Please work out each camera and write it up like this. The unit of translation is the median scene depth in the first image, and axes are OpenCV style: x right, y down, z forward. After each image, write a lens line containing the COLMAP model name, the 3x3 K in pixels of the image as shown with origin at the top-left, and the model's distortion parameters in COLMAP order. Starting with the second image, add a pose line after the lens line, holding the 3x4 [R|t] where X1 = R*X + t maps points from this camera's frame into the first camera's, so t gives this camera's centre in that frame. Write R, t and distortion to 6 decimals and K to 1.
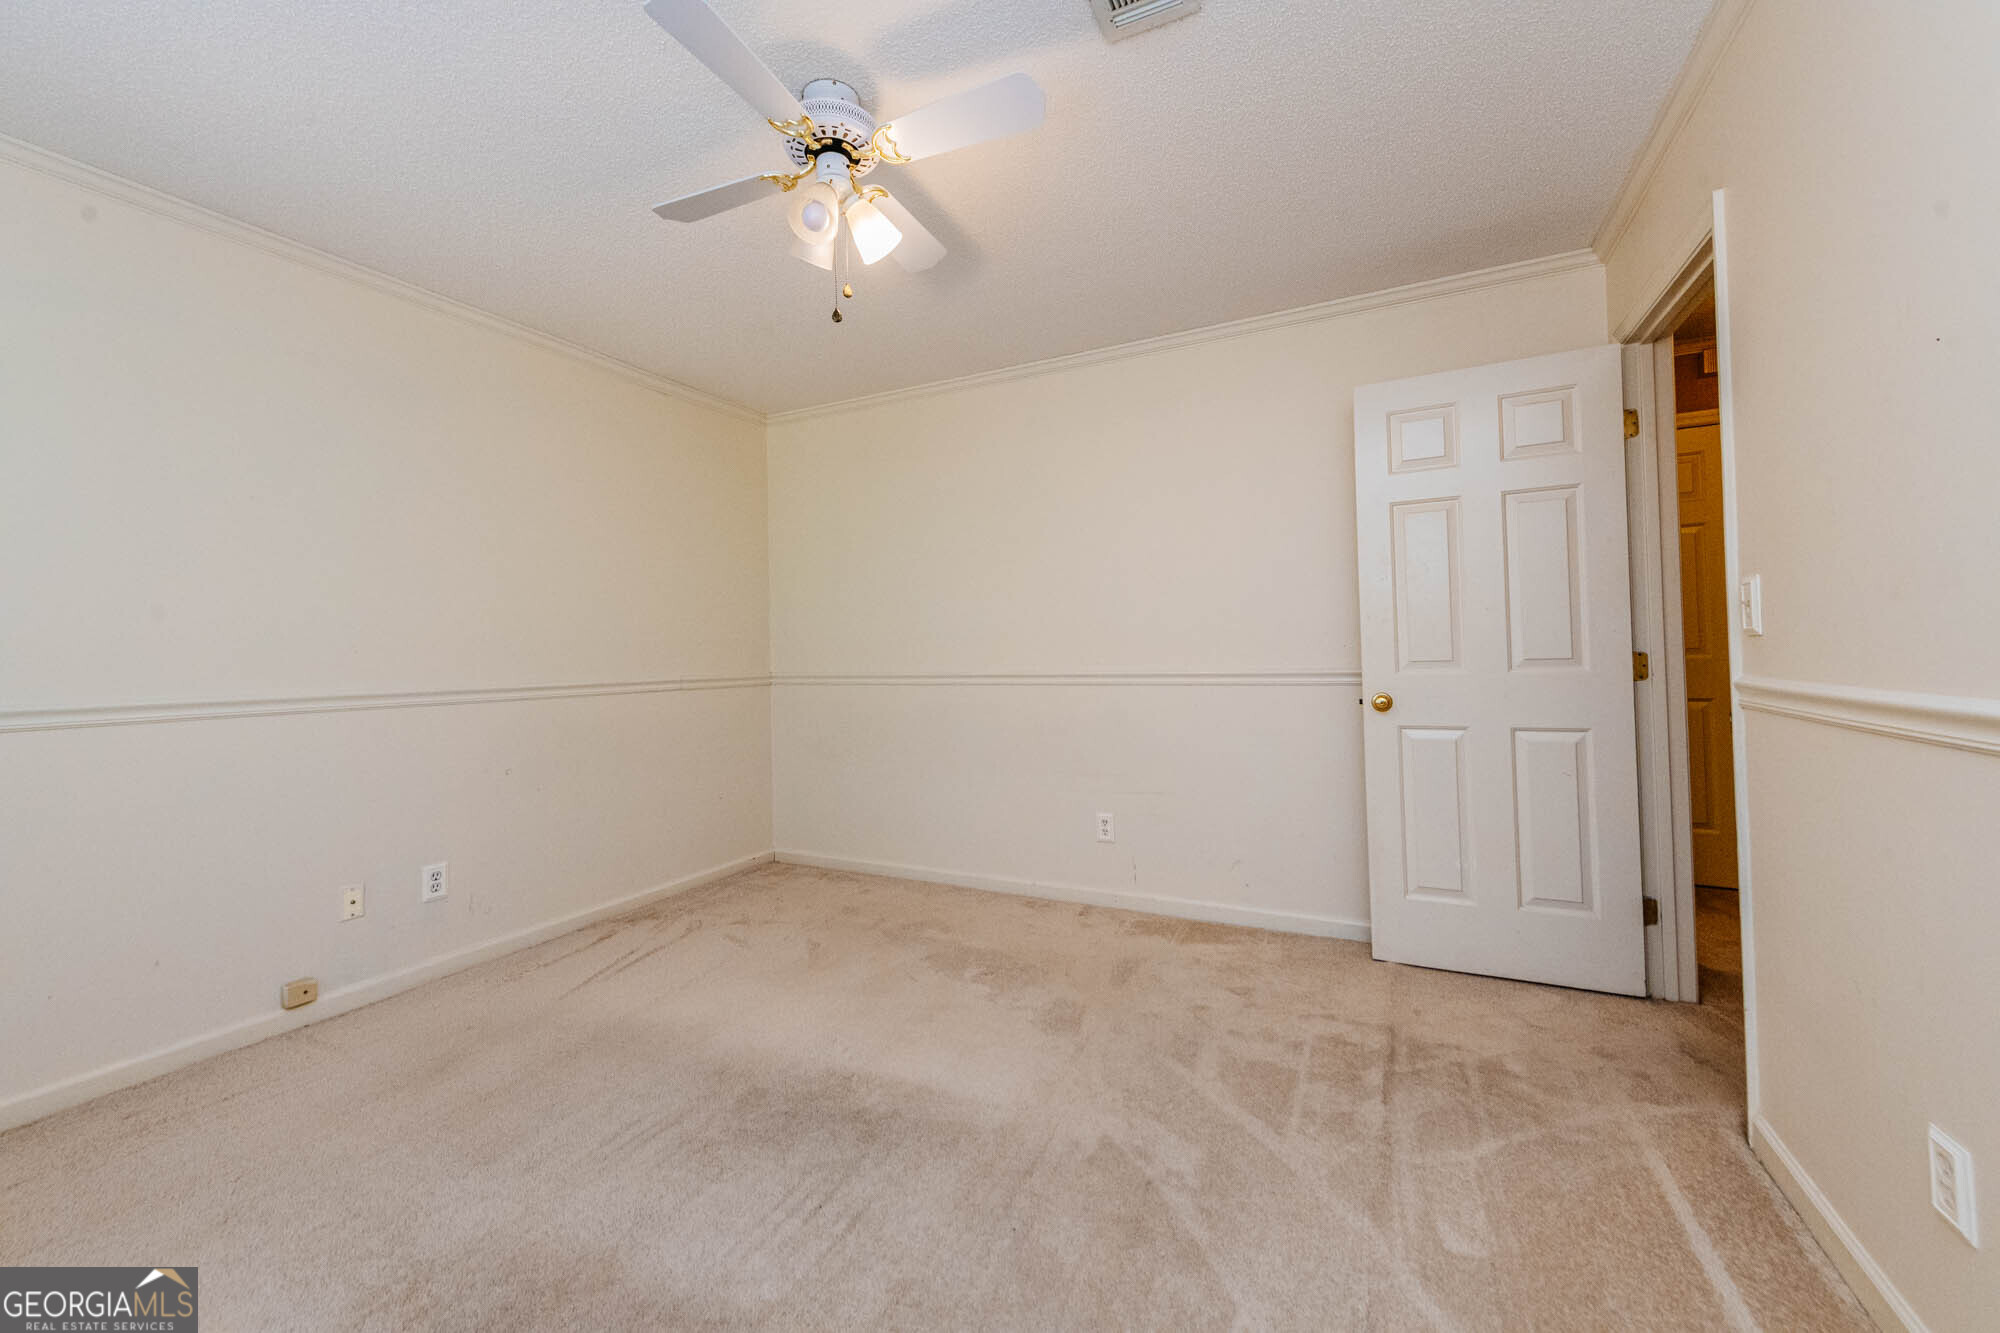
lens RADIAL K [[787.5, 0, 1007.5], [0, 787.5, 651.9], [0, 0, 1]] dist [0.016097, -0.000057]
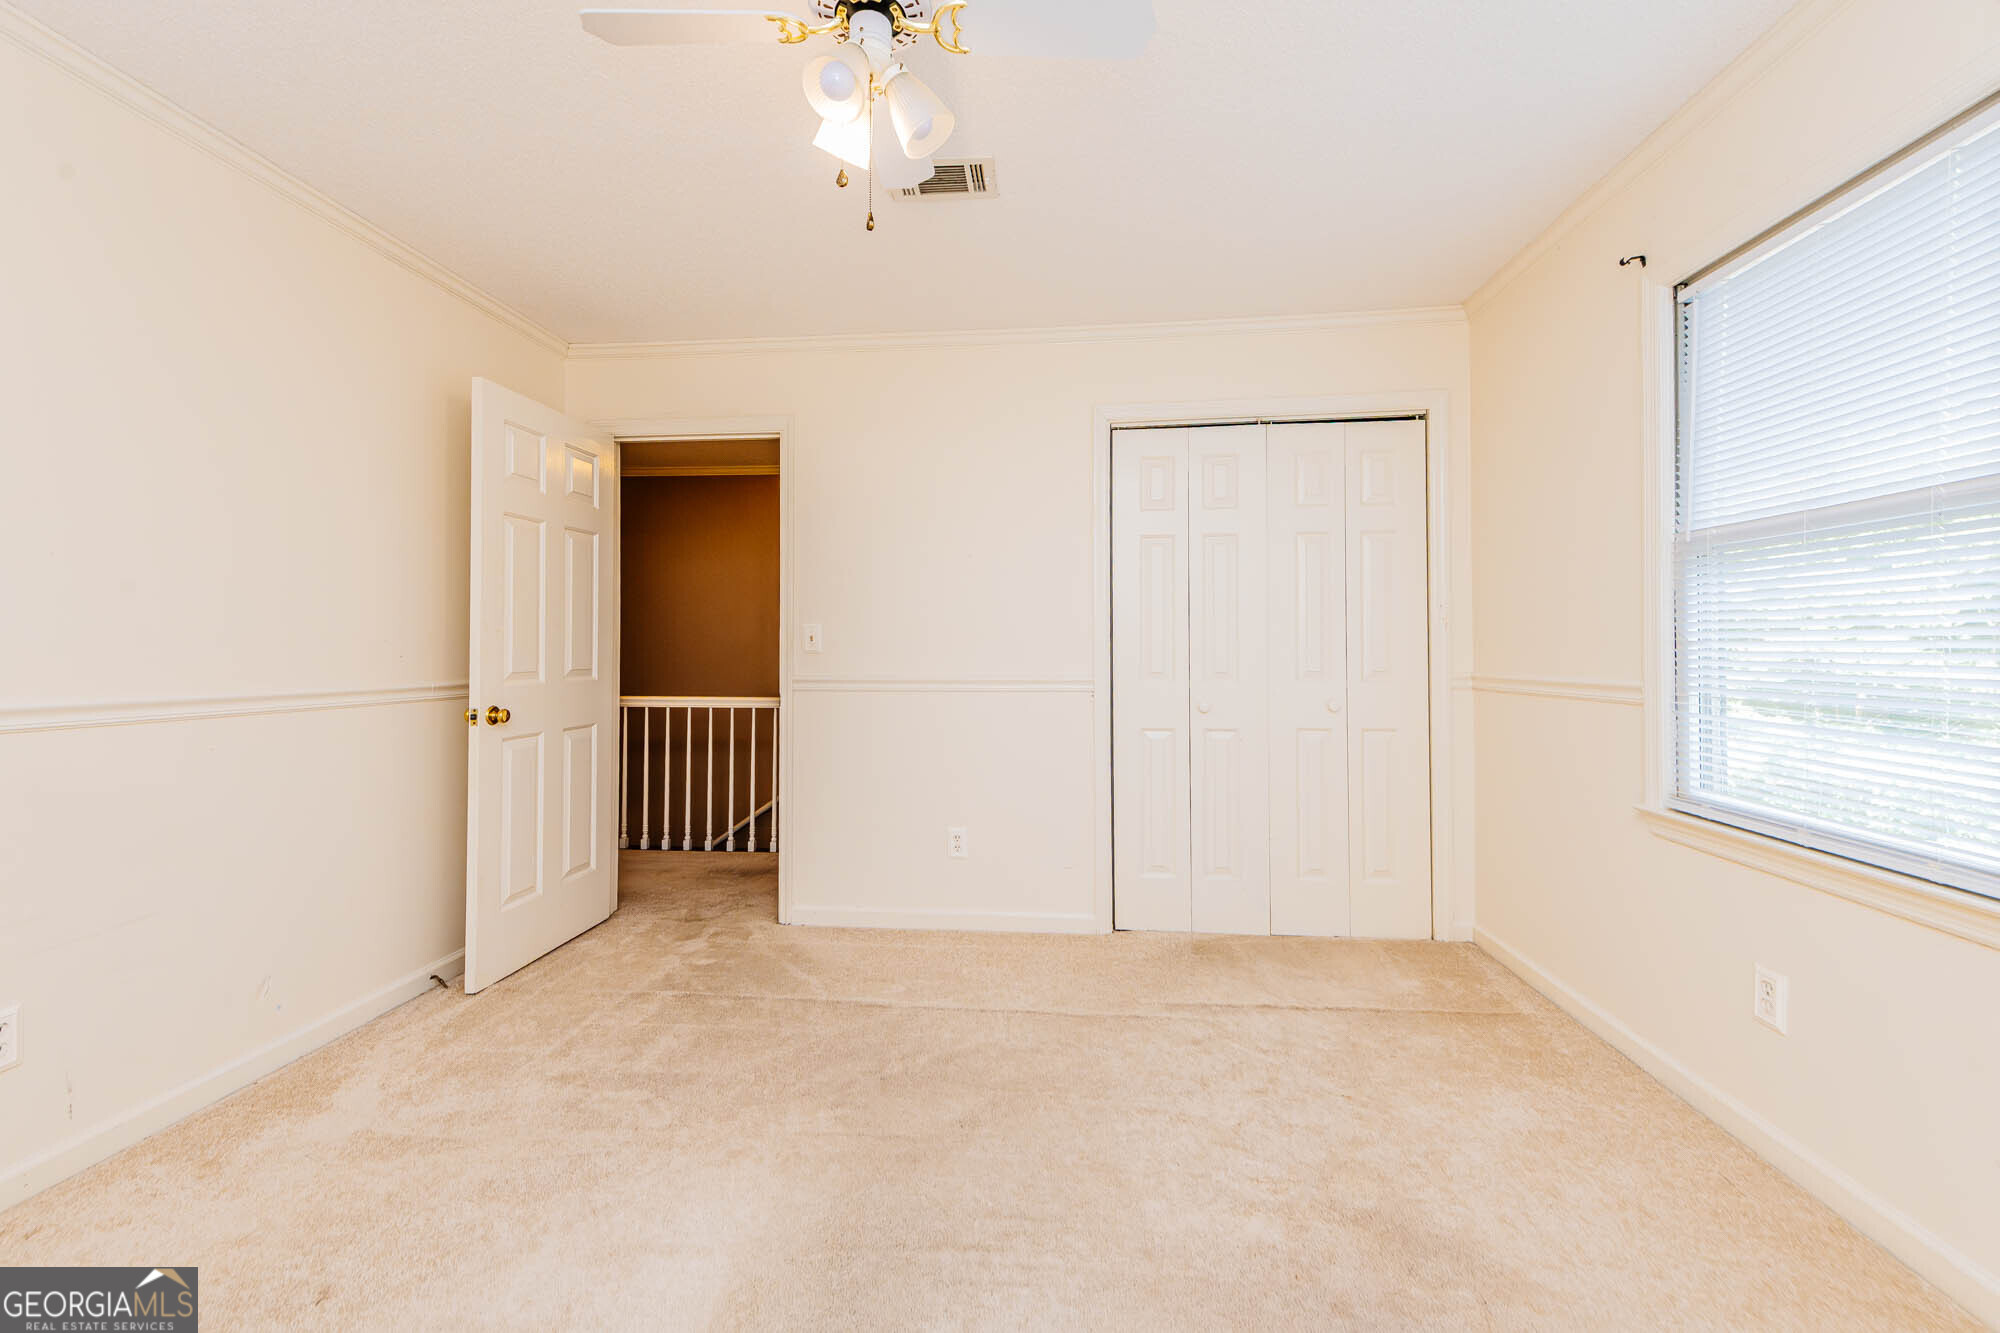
lens RADIAL K [[793.0, 0, 991.6], [0, 793.0, 638.7], [0, 0, 1]] dist [0.013173, -0.000193]
pose [[-0.357484, 0.049720, 0.932595, -0.689880], [0.017100, 0.998763, -0.046693, 0.029520], [-0.933763, -0.000745, -0.357892, 0.833499]]
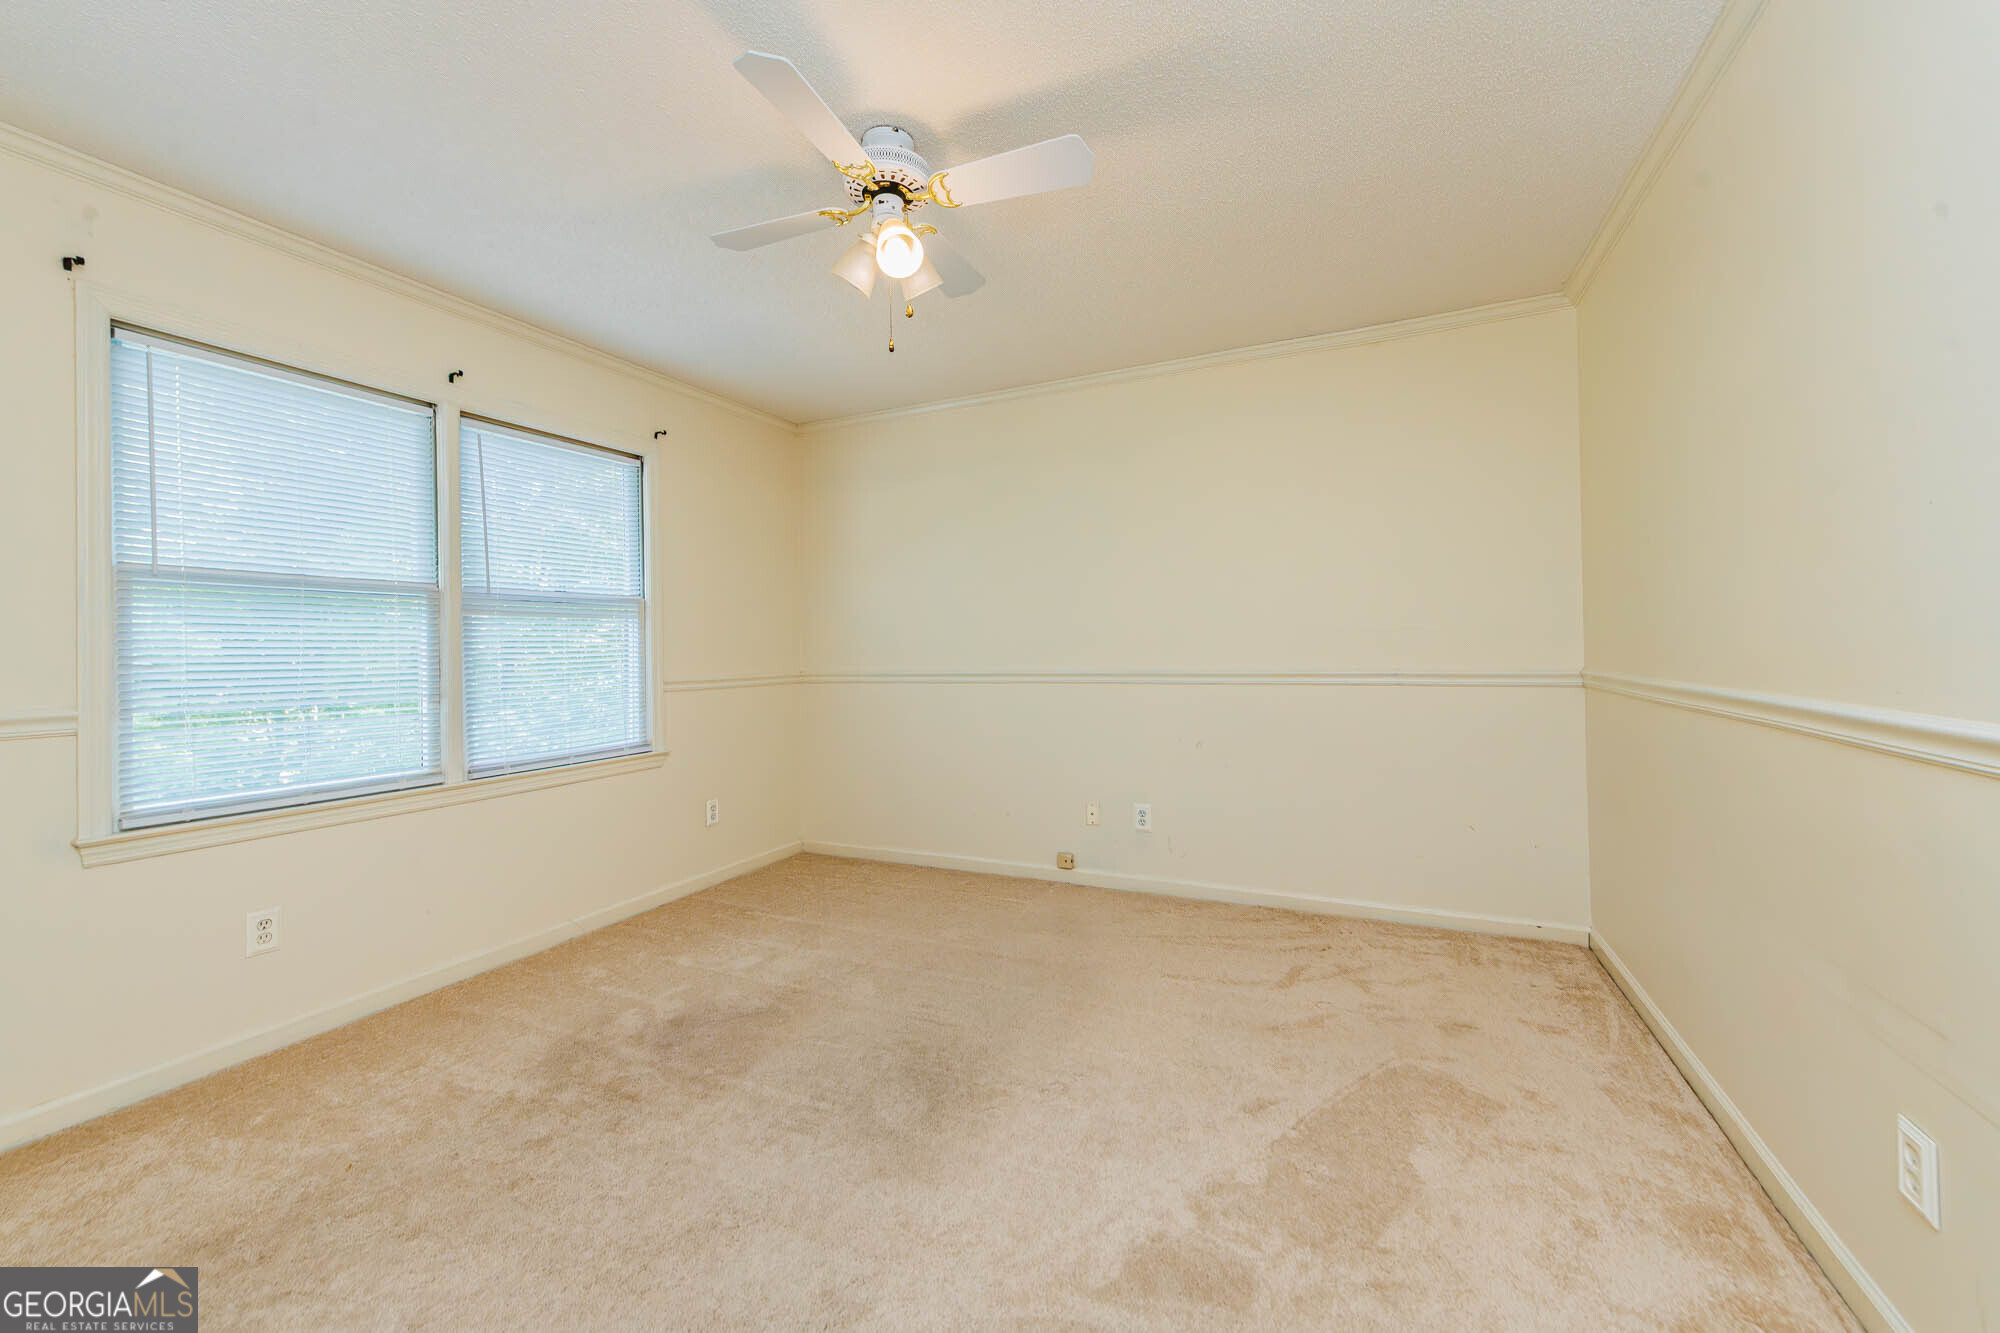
lens RADIAL K [[787.5, 0, 1007.5], [0, 787.5, 651.9], [0, 0, 1]] dist [0.016097, -0.000057]
pose [[0.032213, 0.023658, -0.999201, 0.611846], [0.009631, 0.999666, 0.023980, -0.018893], [0.999435, -0.010396, 0.031975, 0.800510]]
